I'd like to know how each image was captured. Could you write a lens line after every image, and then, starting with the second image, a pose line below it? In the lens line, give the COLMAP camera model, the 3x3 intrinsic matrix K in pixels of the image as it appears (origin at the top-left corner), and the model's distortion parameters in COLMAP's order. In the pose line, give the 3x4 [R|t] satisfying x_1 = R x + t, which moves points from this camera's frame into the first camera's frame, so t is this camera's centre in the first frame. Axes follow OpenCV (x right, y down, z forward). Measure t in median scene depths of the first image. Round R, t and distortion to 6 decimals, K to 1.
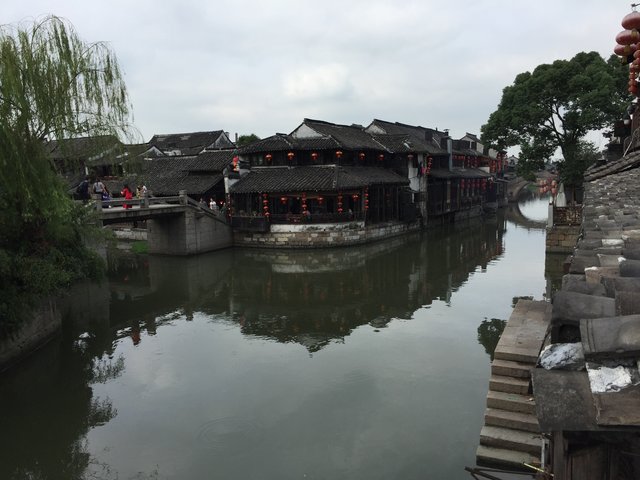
lens RADIAL K [[543.4, 0, 320.0], [0, 543.4, 240.0], [0, 0, 1]] dist [0.073425, -0.101254]
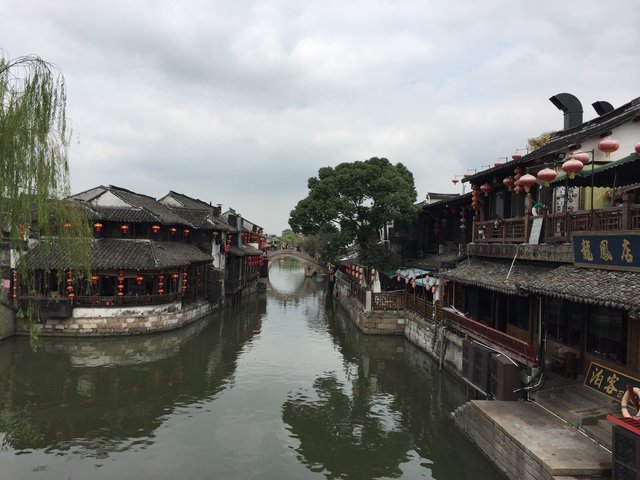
lens RADIAL K [[543.4, 0, 320.0], [0, 543.4, 240.0], [0, 0, 1]] dist [0.073425, -0.101254]
pose [[0.872236, 0.055015, 0.485982, -0.173752], [0.003372, 0.992953, -0.118458, -0.030590], [-0.489074, 0.104961, 0.865904, 0.076911]]
